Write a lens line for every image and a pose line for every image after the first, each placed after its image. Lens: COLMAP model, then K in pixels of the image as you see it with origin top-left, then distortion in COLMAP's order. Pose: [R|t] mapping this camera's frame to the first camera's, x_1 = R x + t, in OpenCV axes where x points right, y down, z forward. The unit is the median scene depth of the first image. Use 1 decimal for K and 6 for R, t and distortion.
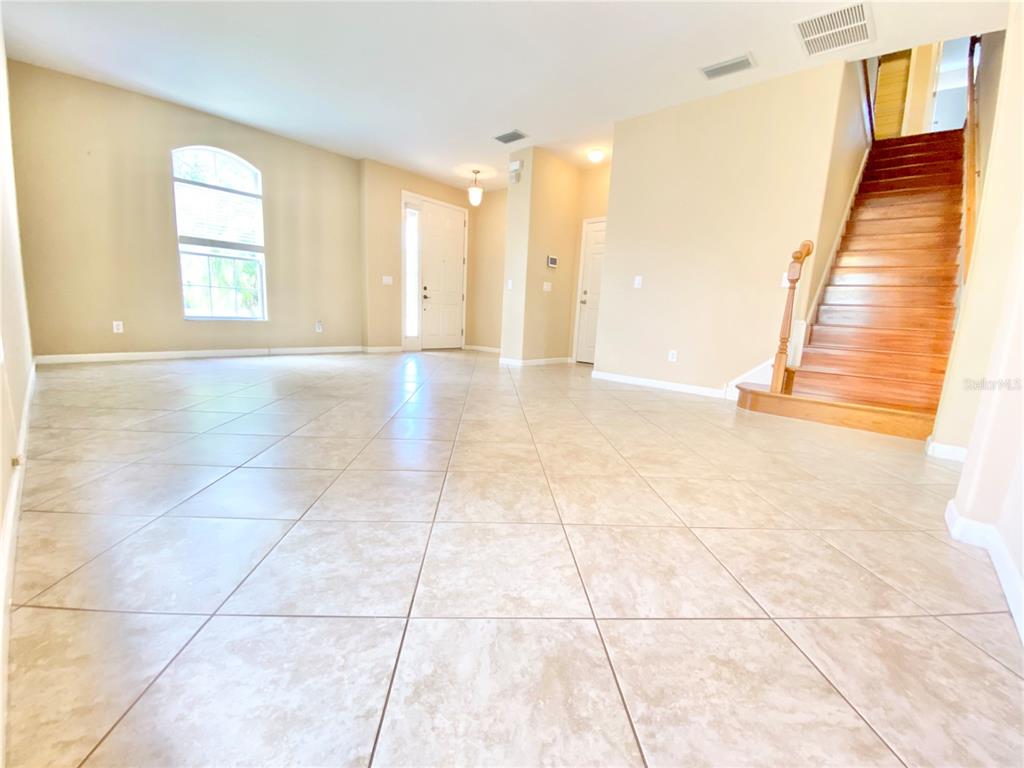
lens RADIAL K [[413.7, 0, 512.0], [0, 413.7, 384.0], [0, 0, 1]] dist [0.014902, -0.018102]
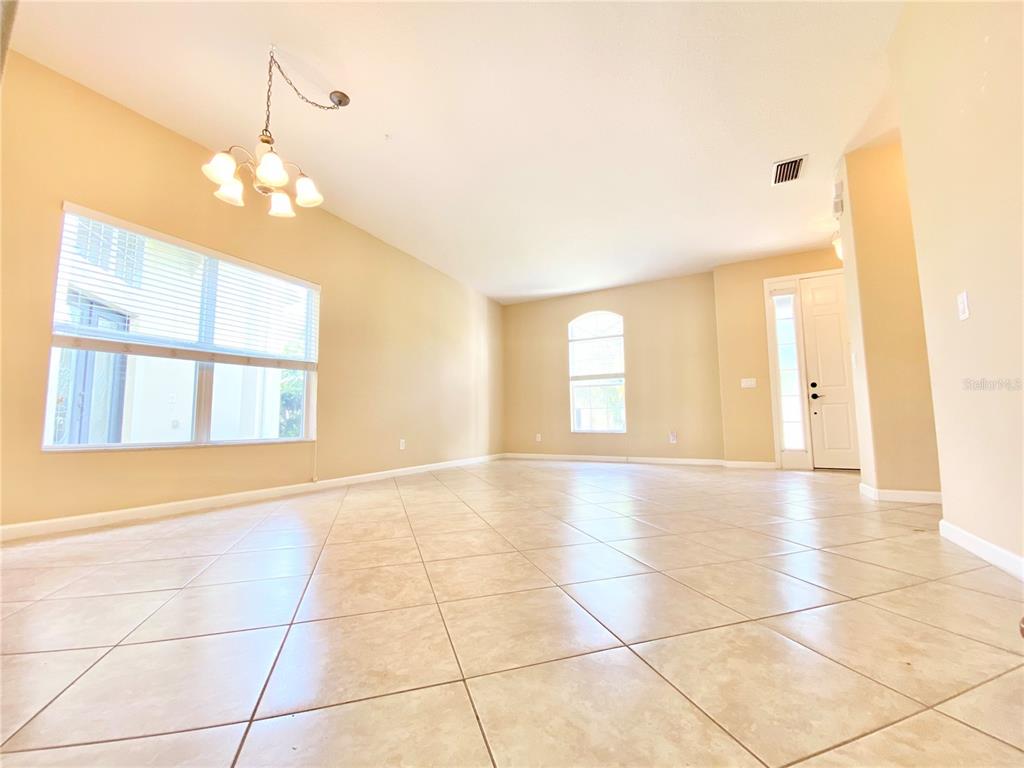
lens RADIAL K [[413.7, 0, 512.0], [0, 413.7, 384.0], [0, 0, 1]] dist [0.014902, -0.018102]
pose [[0.256929, -0.146969, -0.955190, 0.460405], [-0.137681, 0.972721, -0.186701, -0.023710], [0.956573, 0.179481, 0.229686, 0.390098]]
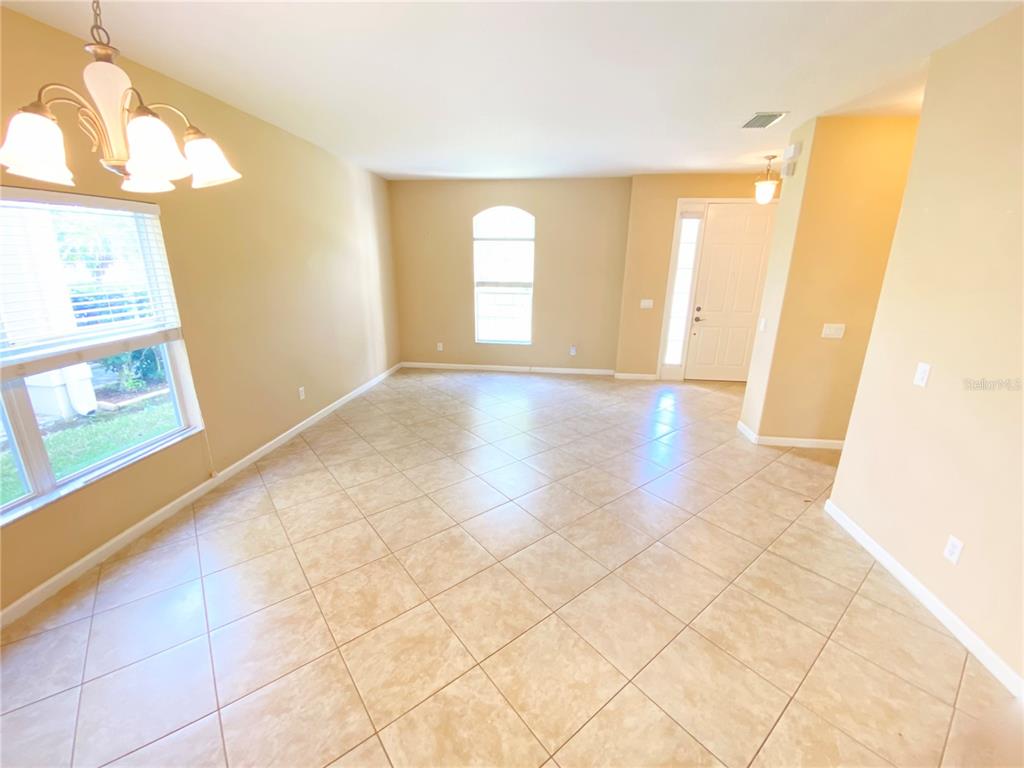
lens RADIAL K [[413.7, 0, 512.0], [0, 413.7, 384.0], [0, 0, 1]] dist [0.014902, -0.018102]
pose [[0.581128, 0.185154, -0.792470, 0.333445], [-0.118595, 0.982647, 0.142621, -0.198887], [0.805125, 0.011102, 0.593001, 0.251892]]
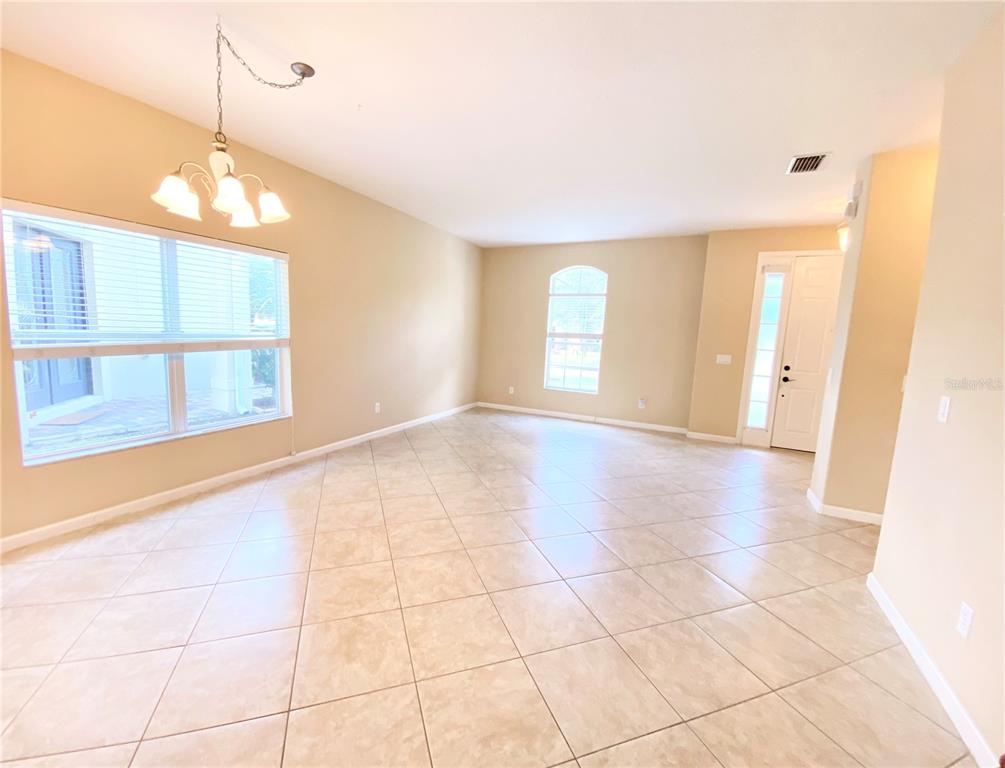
lens RADIAL K [[414.3, 0, 493.6], [0, 414.3, 383.7], [0, 0, 1]] dist [0.013292, -0.017261]
pose [[0.278721, 0.083227, -0.956759, 0.461873], [-0.189115, 0.981488, 0.030286, -0.158883], [0.941568, 0.172496, 0.289301, 0.360061]]
